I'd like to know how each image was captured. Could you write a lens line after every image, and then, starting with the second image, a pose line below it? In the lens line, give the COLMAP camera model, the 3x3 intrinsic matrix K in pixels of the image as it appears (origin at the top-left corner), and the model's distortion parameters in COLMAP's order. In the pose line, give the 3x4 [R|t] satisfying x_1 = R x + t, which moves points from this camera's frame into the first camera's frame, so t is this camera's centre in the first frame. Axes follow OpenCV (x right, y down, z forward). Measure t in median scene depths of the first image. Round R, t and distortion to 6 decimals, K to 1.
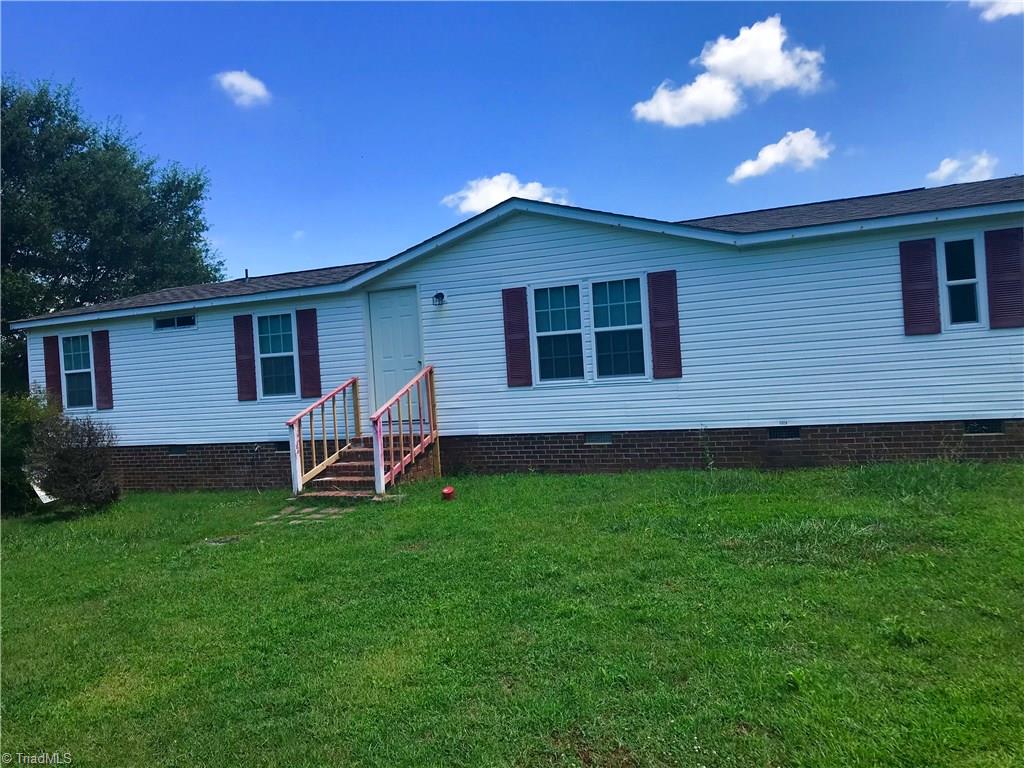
lens RADIAL K [[877.5, 0, 512.0], [0, 877.5, 384.0], [0, 0, 1]] dist [0.066830, 0.000020]
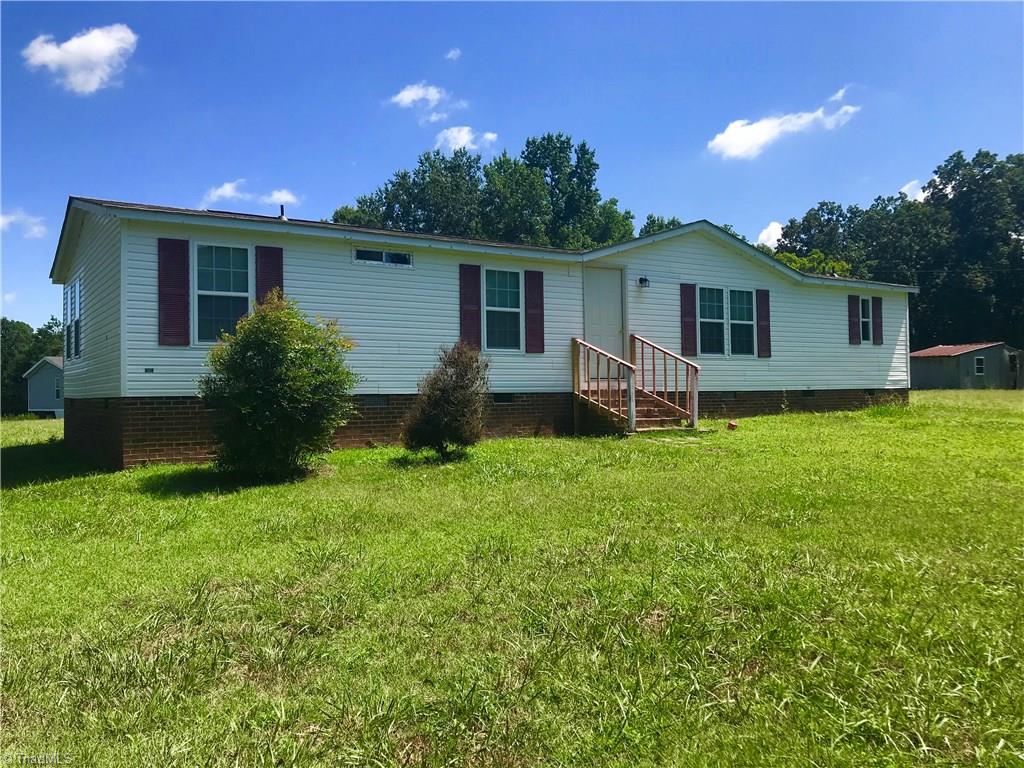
lens RADIAL K [[841.5, 0, 512.0], [0, 841.5, 384.0], [0, 0, 1]] dist [0.001625, -0.001127]
pose [[0.548583, 0.034662, 0.835377, -1.239148], [-0.052838, 0.998580, -0.006736, 0.069139], [-0.834425, -0.040444, 0.549635, 0.511111]]
